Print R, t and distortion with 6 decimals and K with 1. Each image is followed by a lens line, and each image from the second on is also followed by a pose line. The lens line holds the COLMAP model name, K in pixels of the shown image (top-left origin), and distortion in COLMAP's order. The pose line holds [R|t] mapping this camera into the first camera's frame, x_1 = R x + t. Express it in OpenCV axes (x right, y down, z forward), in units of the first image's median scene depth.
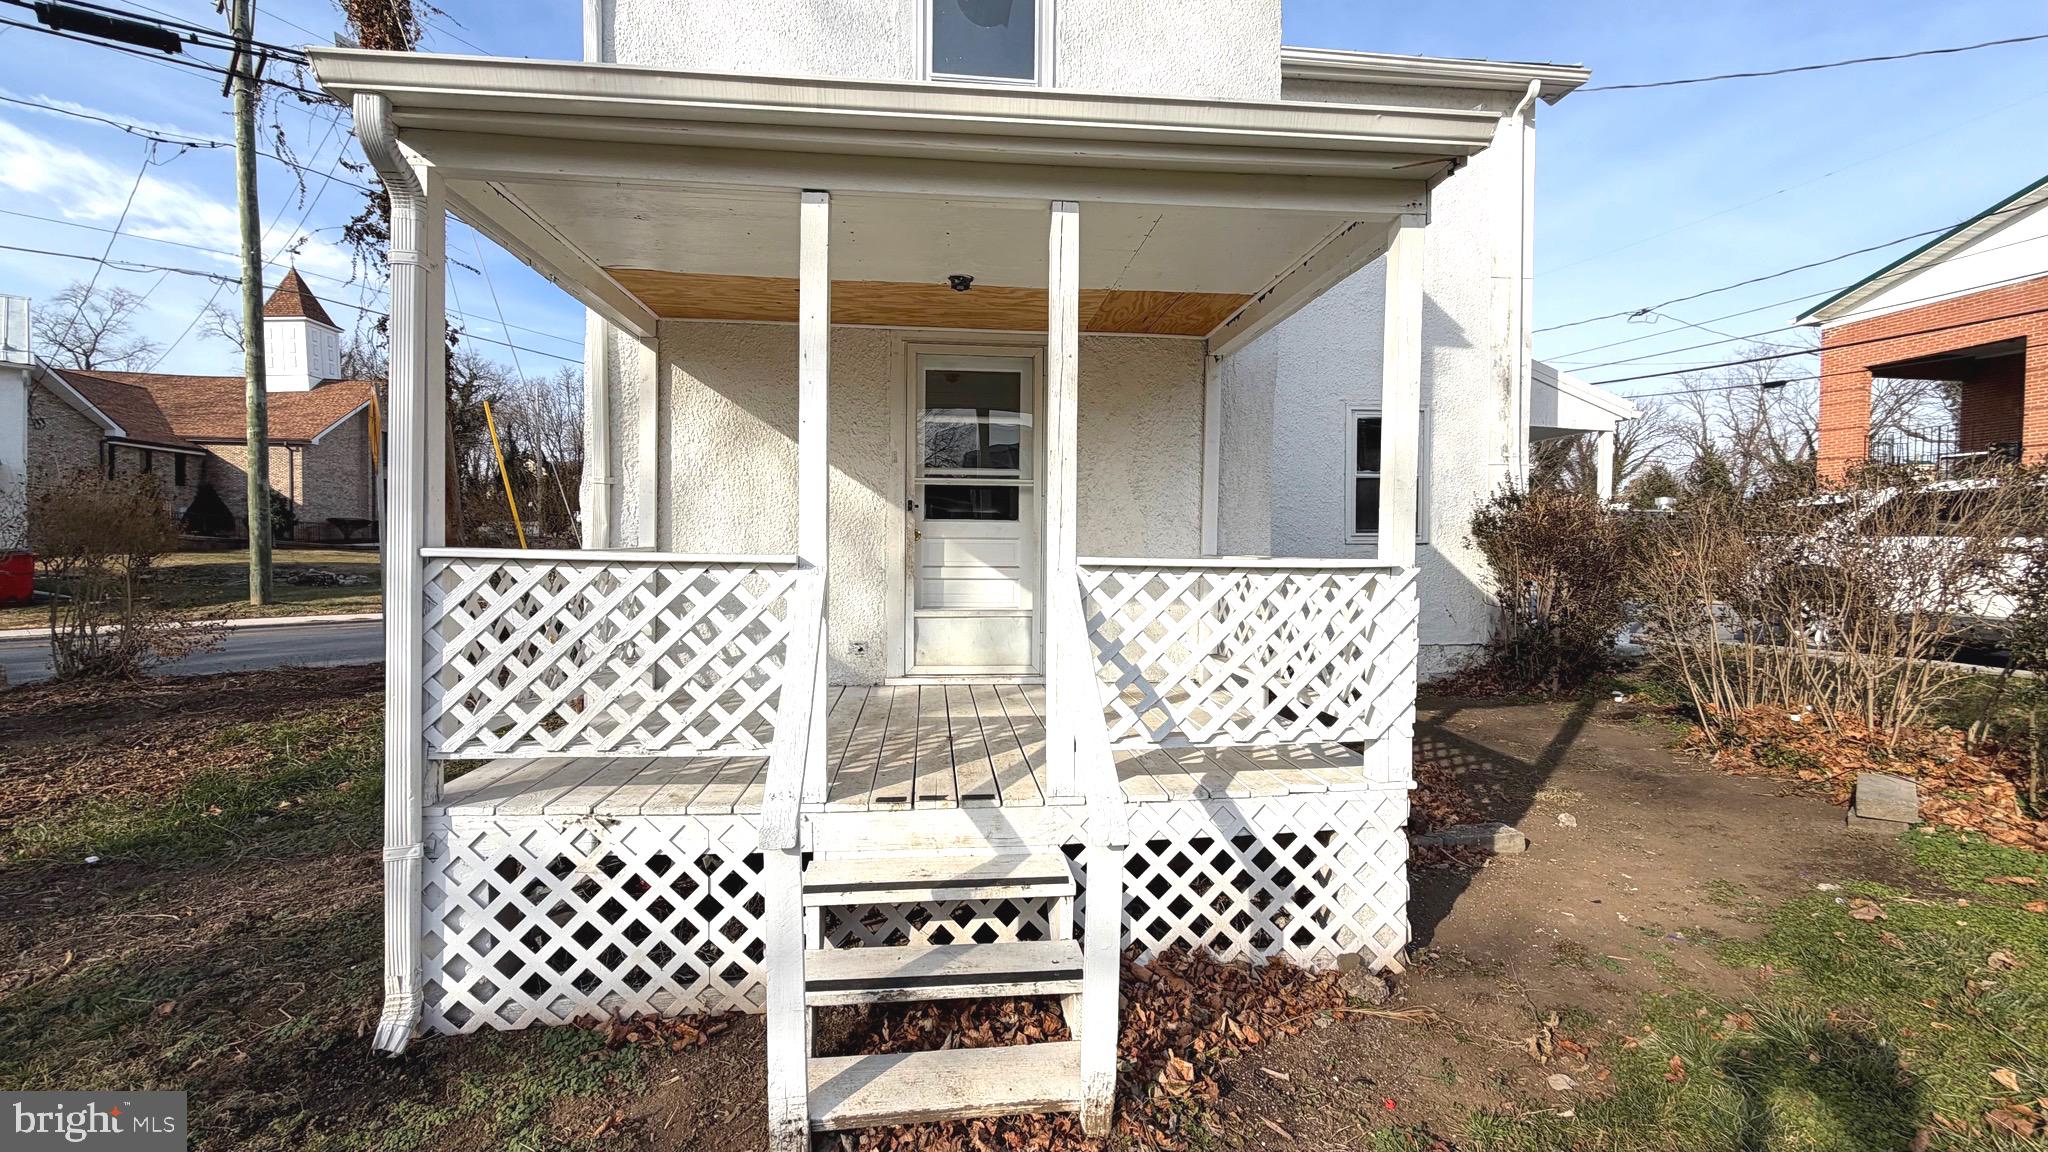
lens RADIAL K [[809.4, 0, 1010.3], [0, 809.4, 578.0], [0, 0, 1]] dist [0.000311, 0.000148]
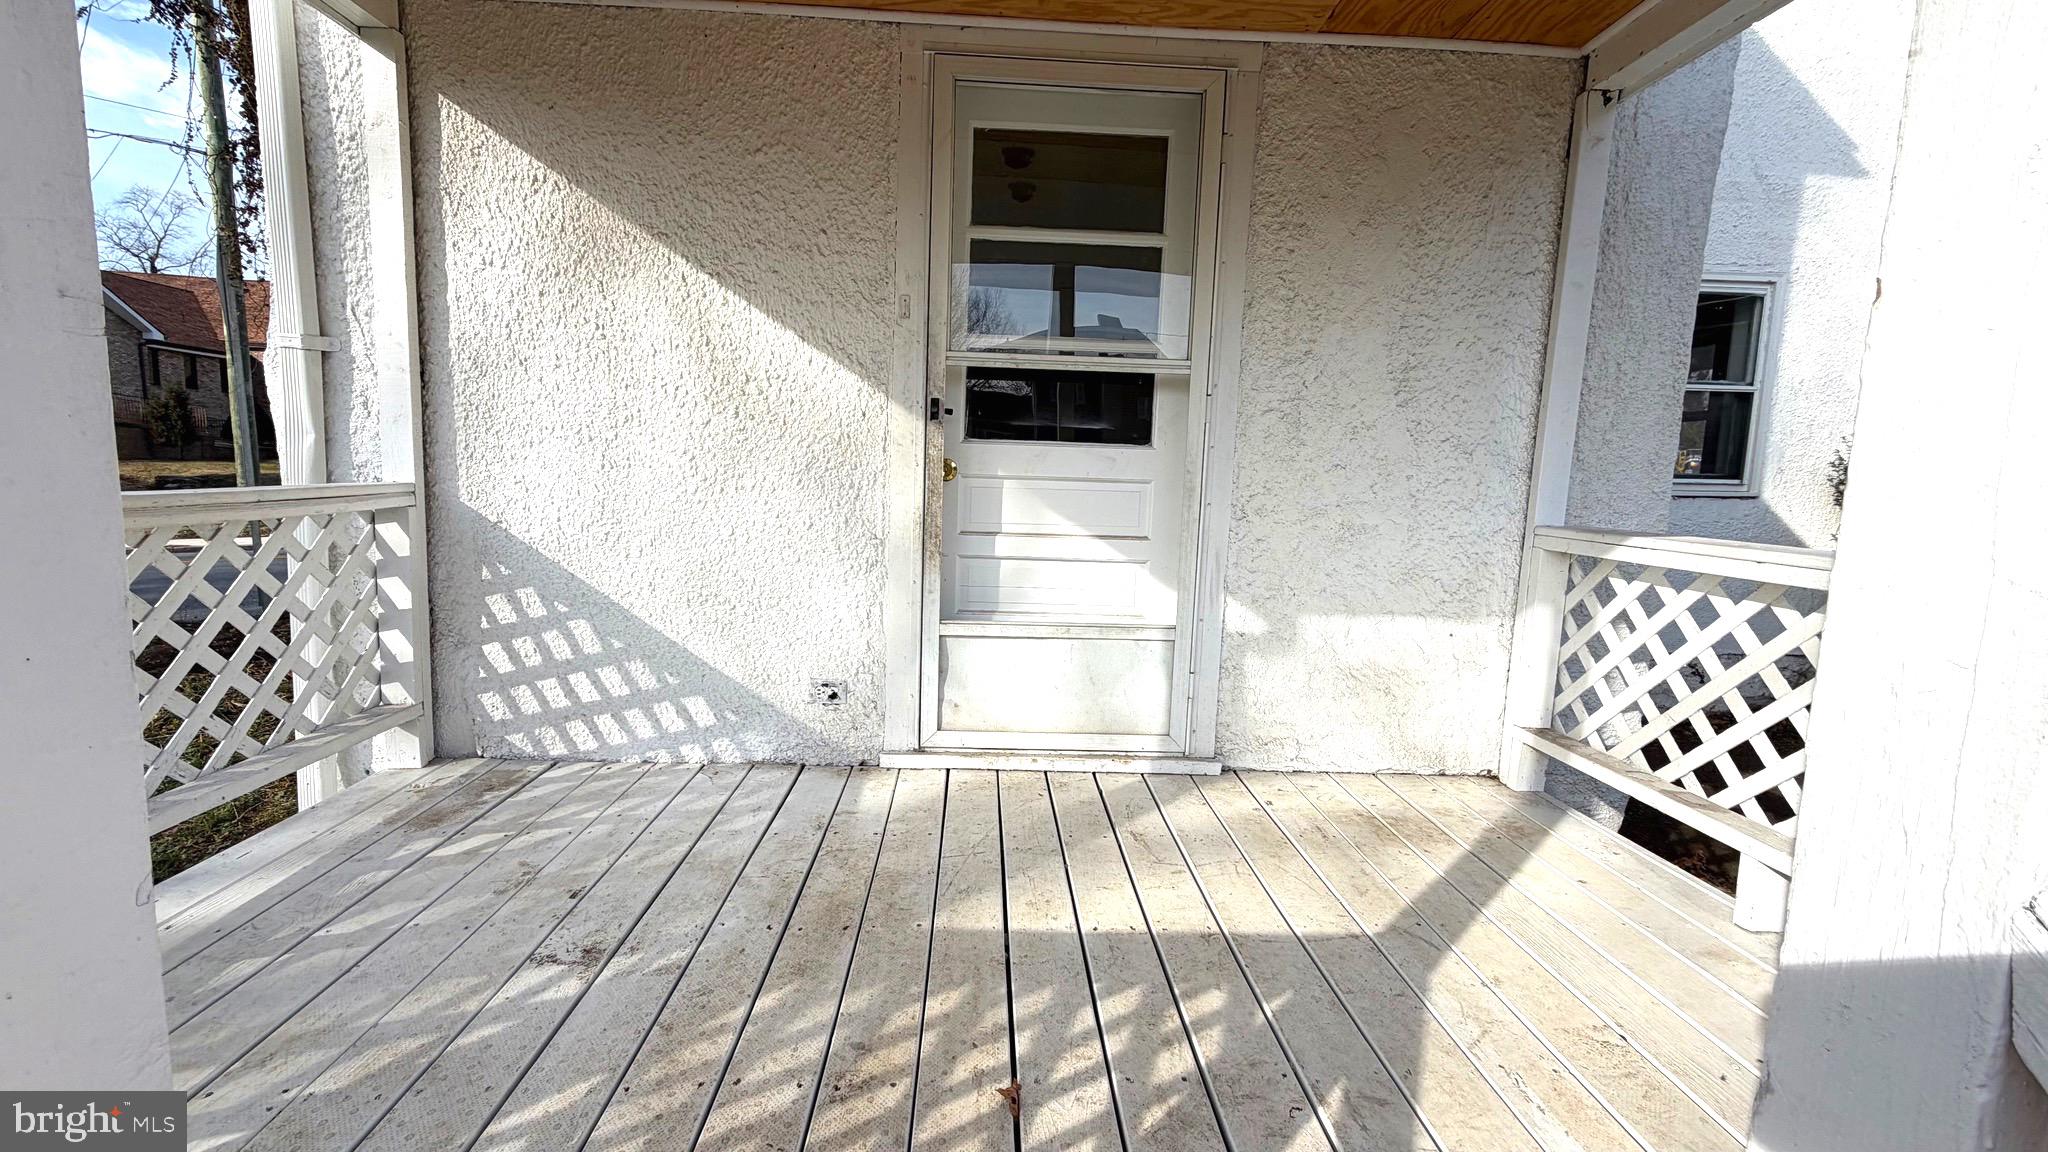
lens RADIAL K [[809.4, 0, 1010.3], [0, 809.4, 578.0], [0, 0, 1]] dist [0.000311, 0.000148]
pose [[0.997595, 0.031945, -0.061515, -0.045074], [-0.026276, 0.995516, 0.090869, -0.033549], [0.064142, -0.089034, 0.993961, 0.504834]]
